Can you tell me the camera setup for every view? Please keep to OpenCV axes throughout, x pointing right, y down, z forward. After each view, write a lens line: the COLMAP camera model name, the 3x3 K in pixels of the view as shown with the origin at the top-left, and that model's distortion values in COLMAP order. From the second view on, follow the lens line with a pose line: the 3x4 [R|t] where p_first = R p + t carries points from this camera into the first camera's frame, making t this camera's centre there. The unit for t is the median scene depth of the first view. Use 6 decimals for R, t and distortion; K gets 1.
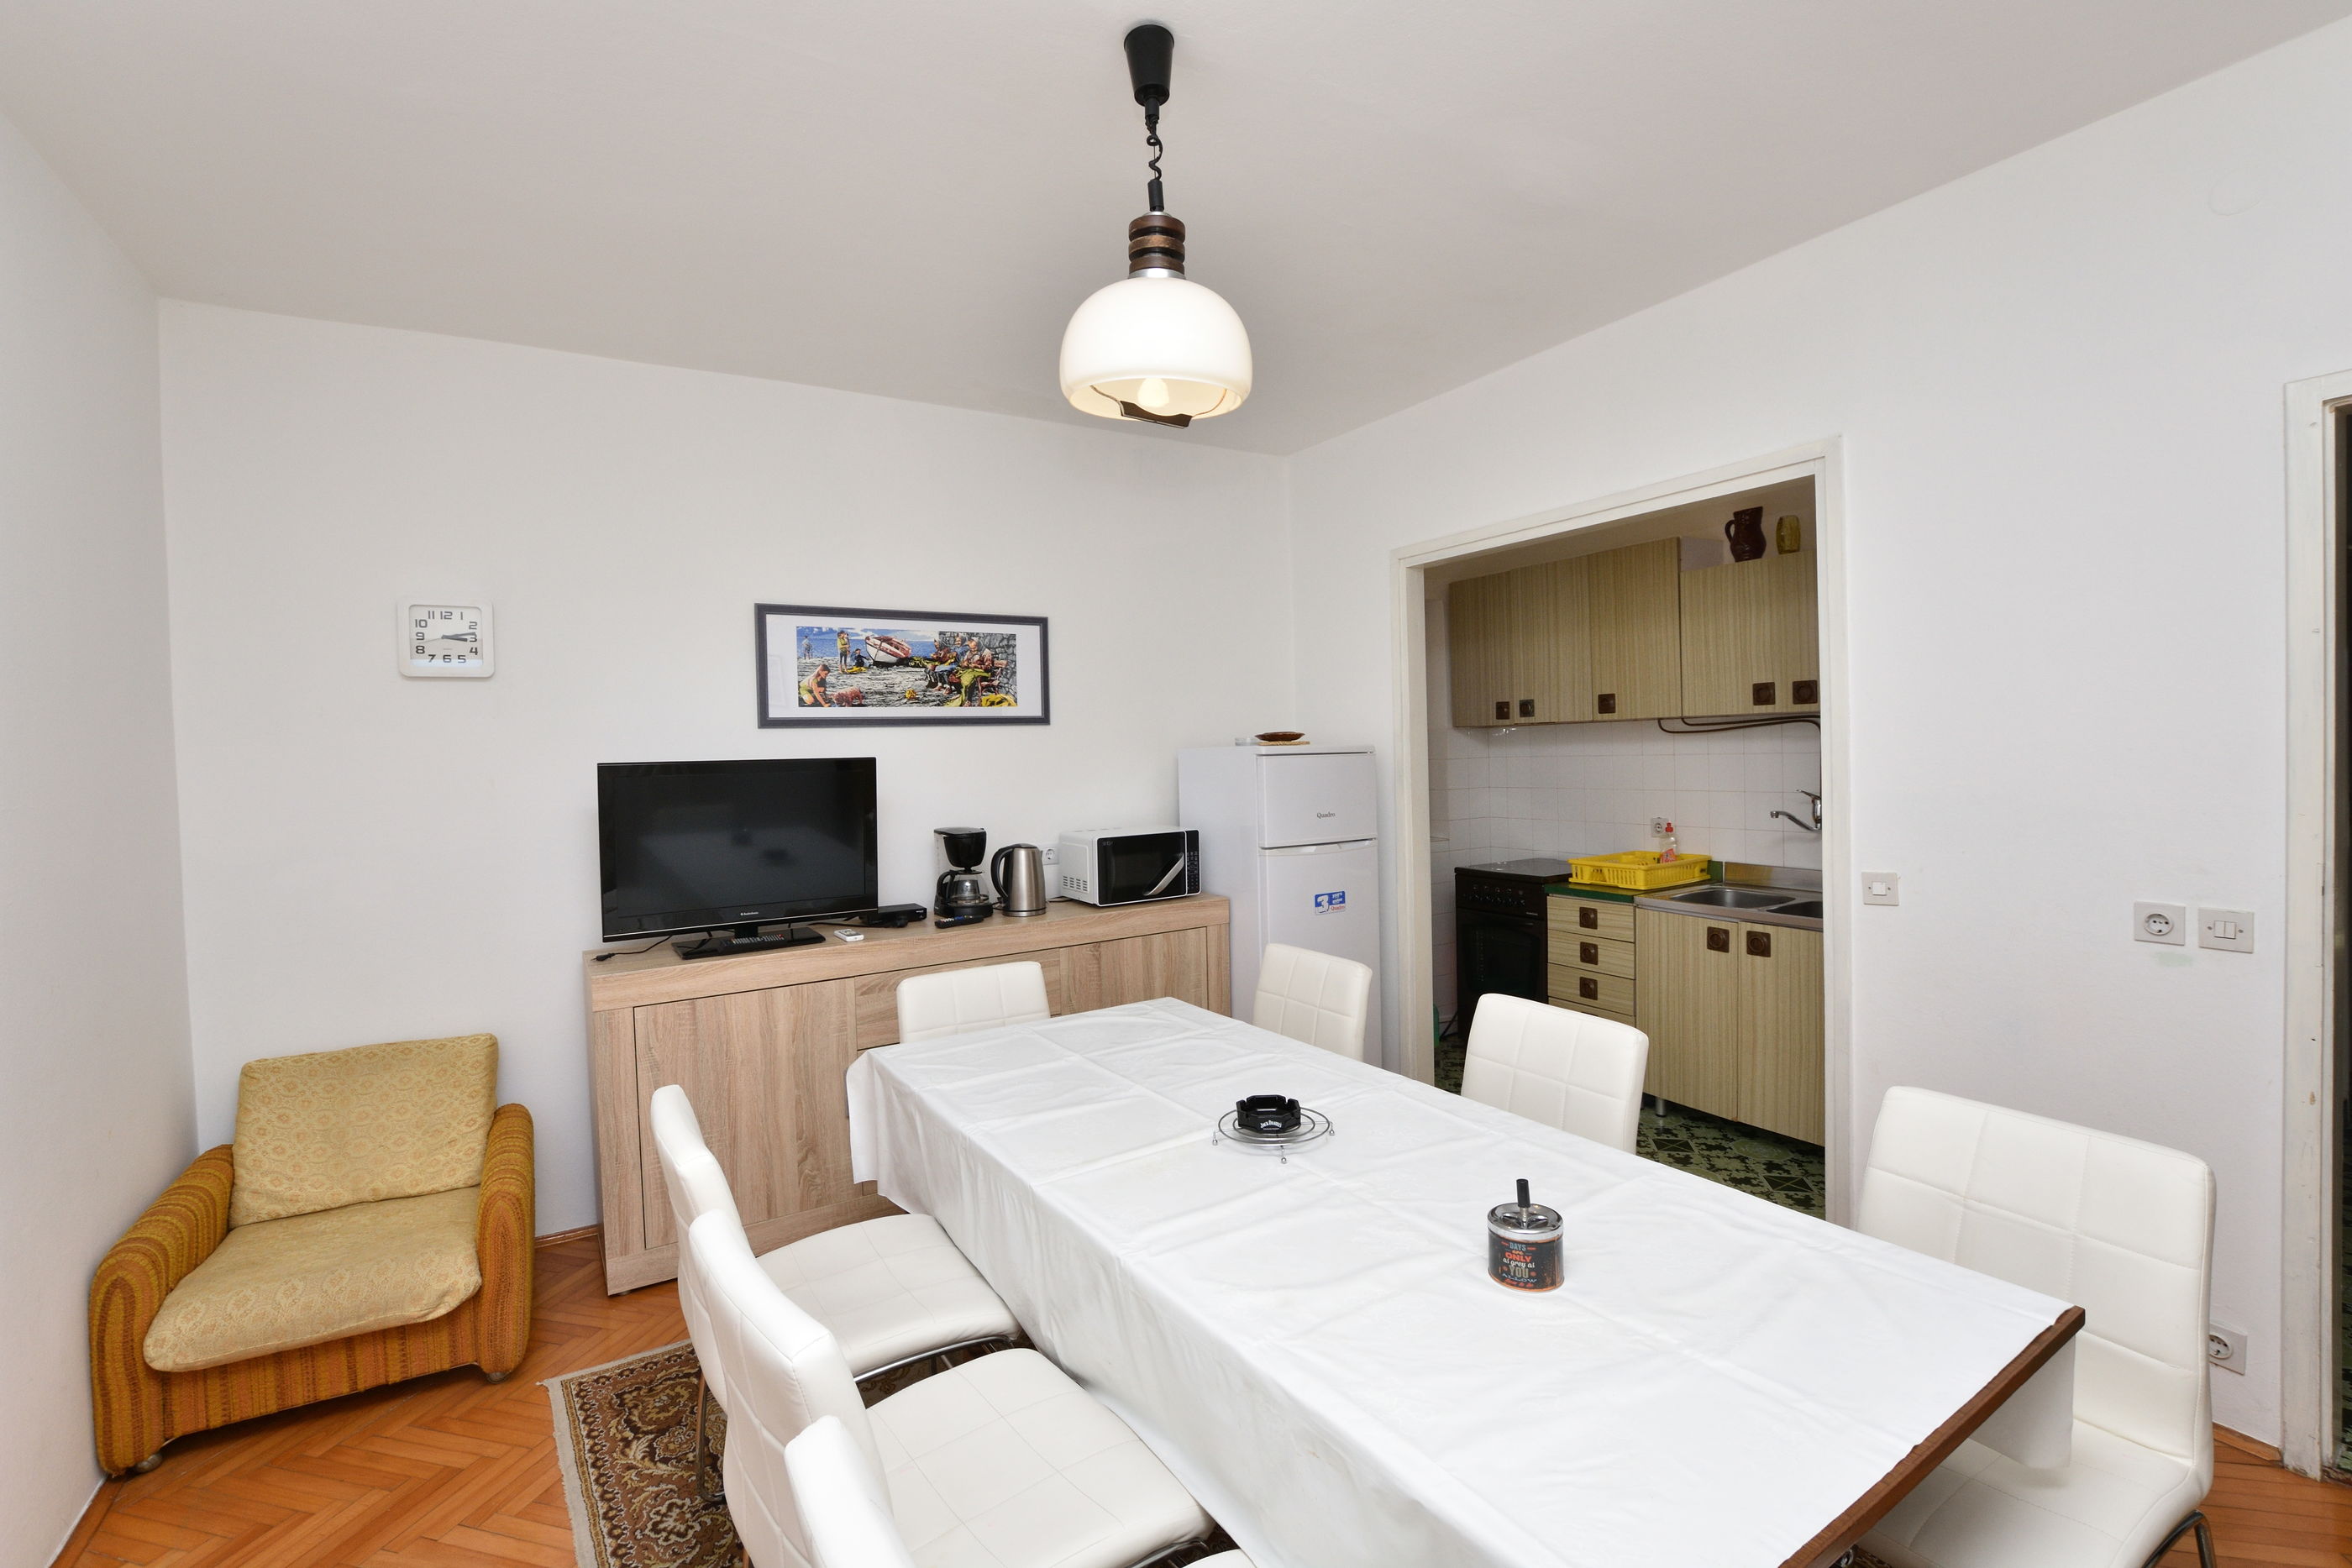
lens RADIAL K [[1078.7, 0, 1129.9], [0, 1078.7, 794.8], [0, 0, 1]] dist [-0.028745, 0.000823]
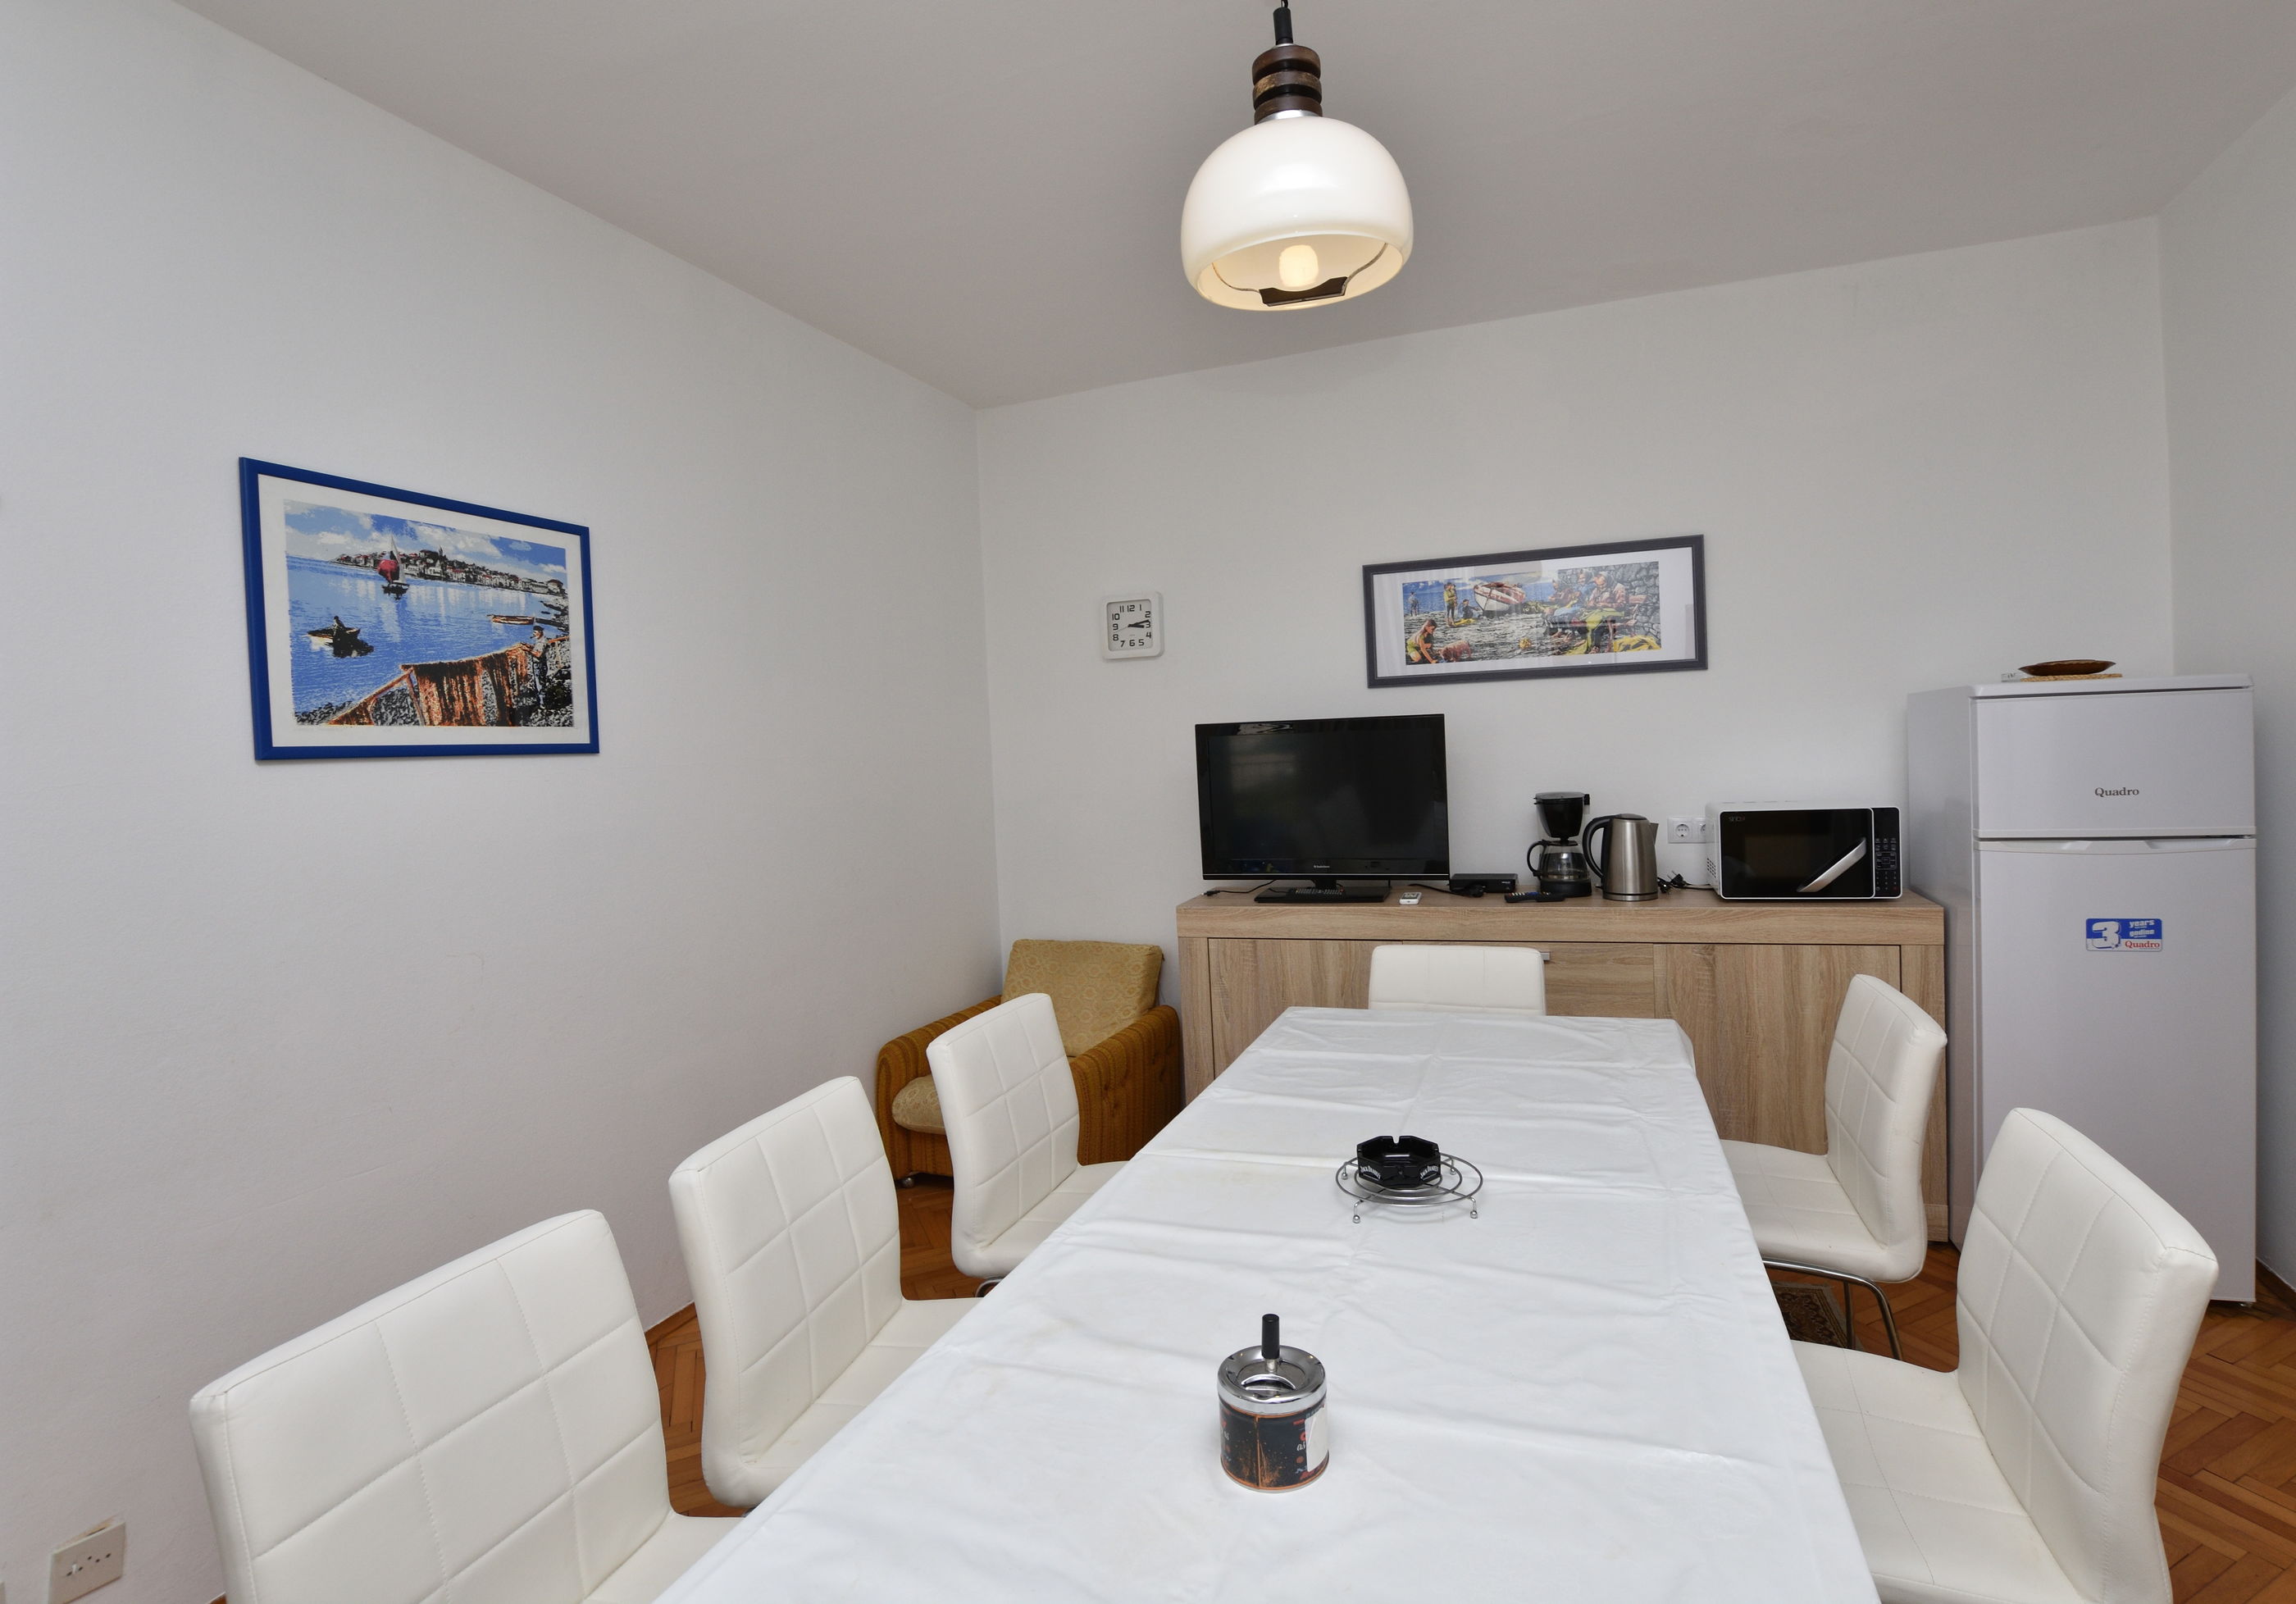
lens RADIAL K [[1068.6, 0, 1160.9], [0, 1068.6, 791.7], [0, 0, 1]] dist [-0.022567, 0.000424]
pose [[0.625980, 0.032297, -0.779170, 0.315455], [-0.010049, 0.999393, 0.033352, 0.004394], [0.779775, -0.013048, 0.625924, 0.203589]]
